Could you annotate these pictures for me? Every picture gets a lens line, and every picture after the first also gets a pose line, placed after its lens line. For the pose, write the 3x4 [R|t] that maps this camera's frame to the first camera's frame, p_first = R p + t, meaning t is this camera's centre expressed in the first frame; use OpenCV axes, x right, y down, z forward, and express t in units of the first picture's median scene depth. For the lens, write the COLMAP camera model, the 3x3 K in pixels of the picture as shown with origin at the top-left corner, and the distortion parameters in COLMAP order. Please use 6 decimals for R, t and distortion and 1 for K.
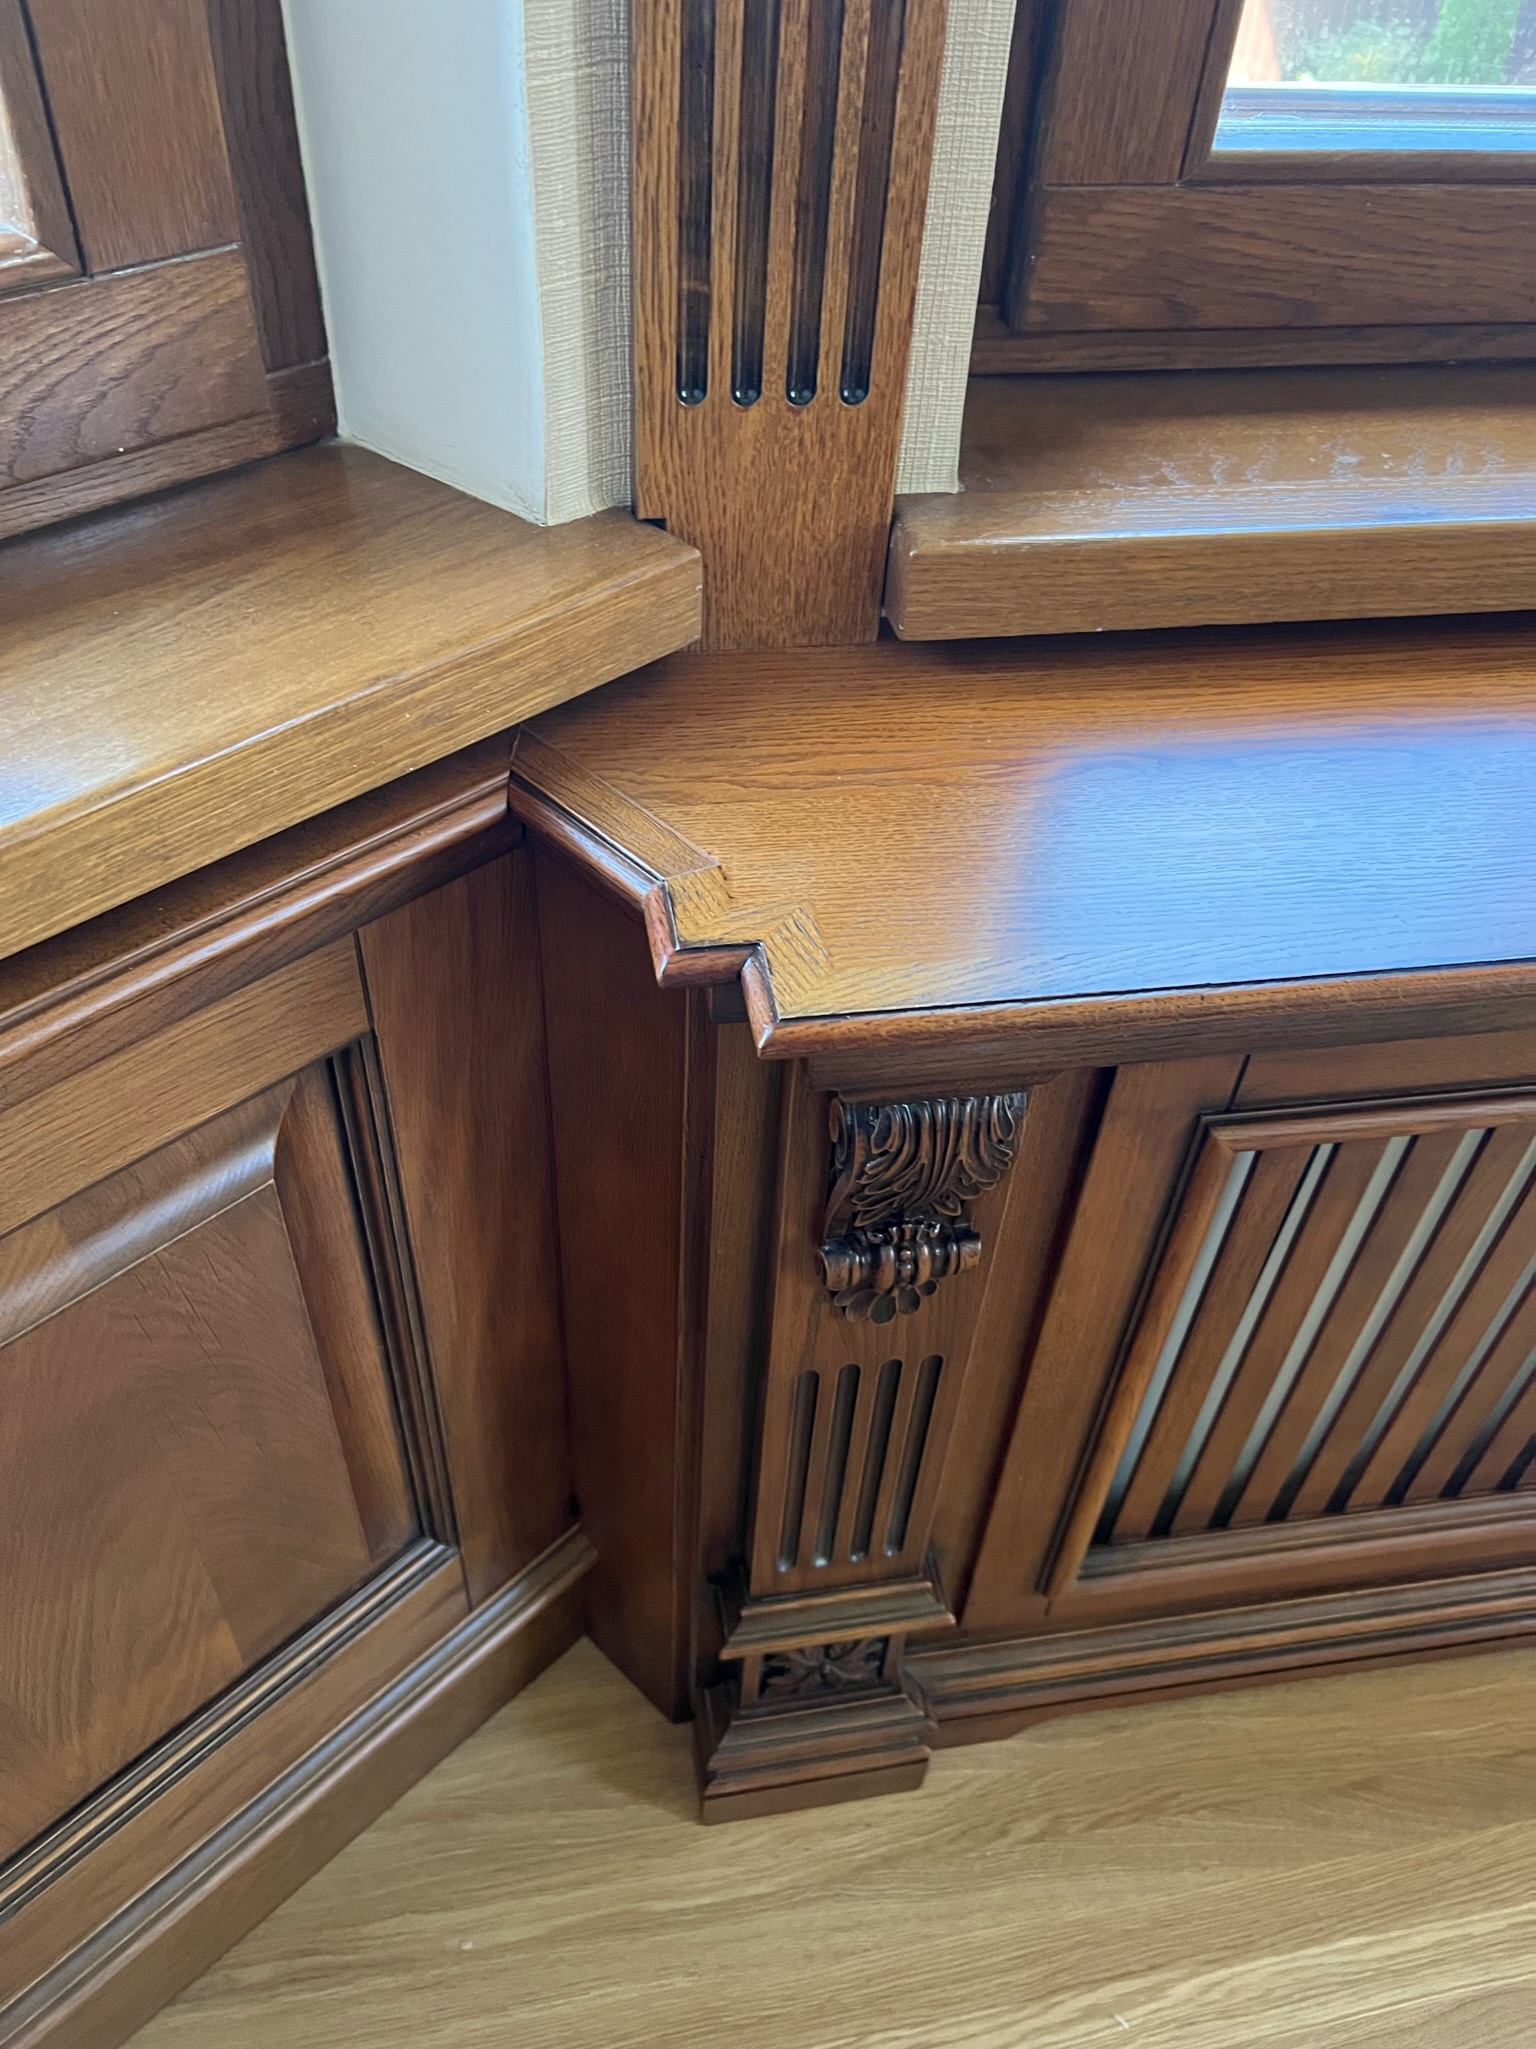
lens RADIAL K [[1589.0, 0, 768.0], [0, 1589.0, 1024.5], [0, 0, 1]] dist [0.012858, 0.008351]
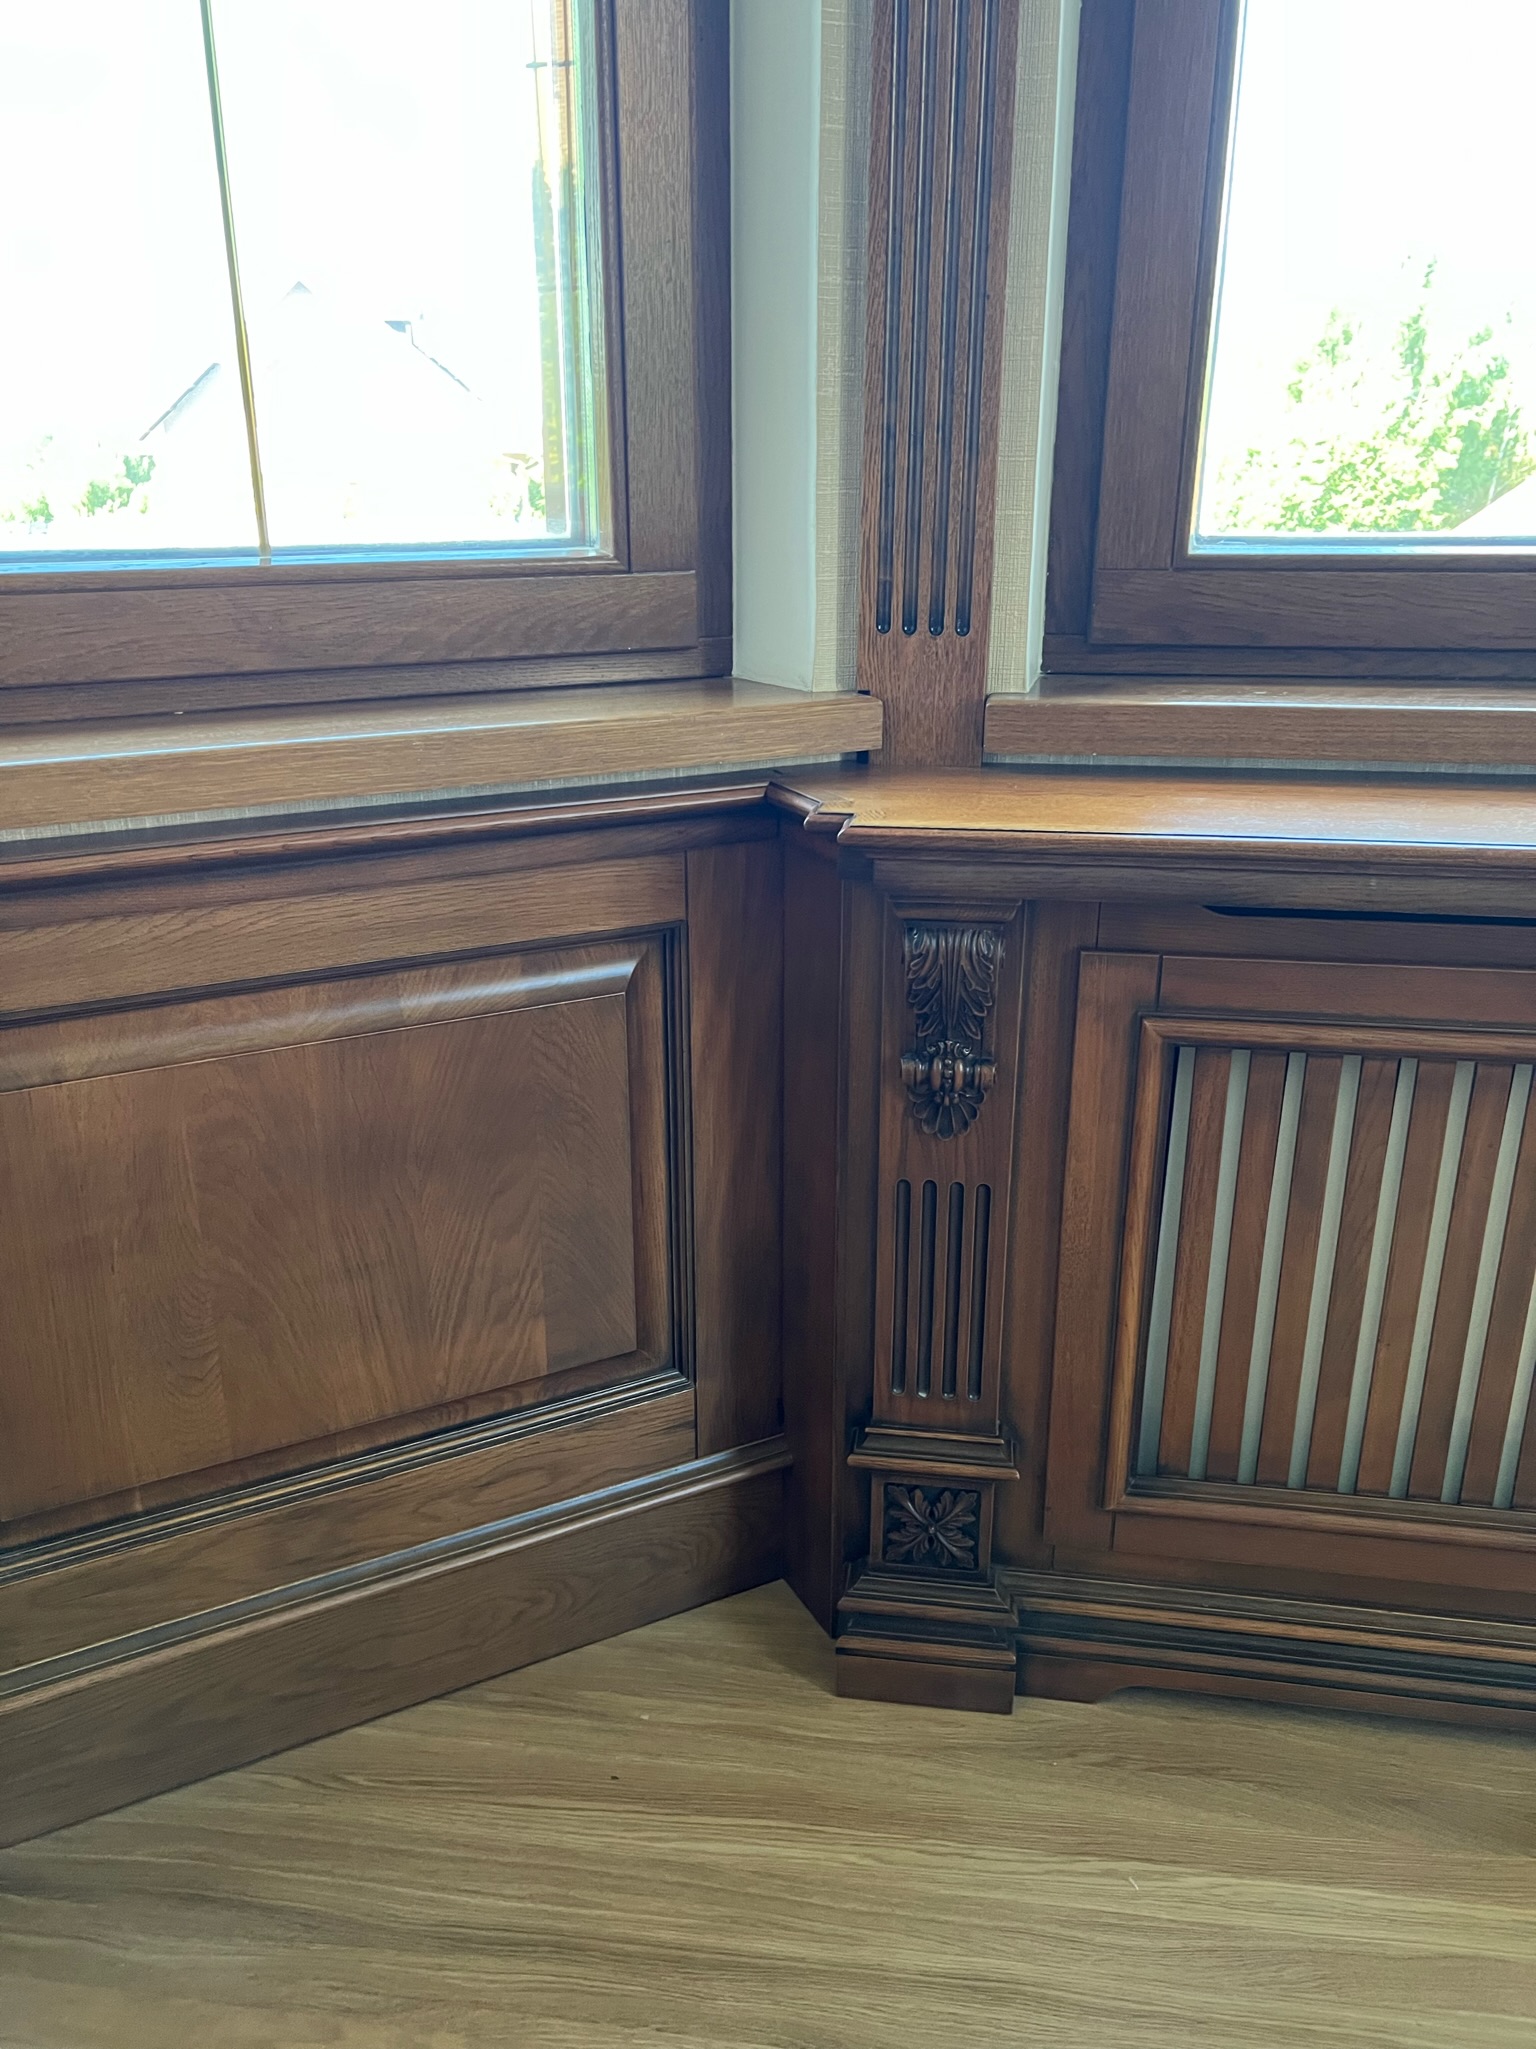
lens RADIAL K [[1539.8, 0, 765.9], [0, 1539.8, 994.4], [0, 0, 1]] dist [0.073127, -0.097112]
pose [[0.947600, 0.059265, -0.313913, 0.423140], [-0.183620, 0.905145, -0.383401, 0.762049], [0.261415, 0.420951, 0.868598, -0.549042]]
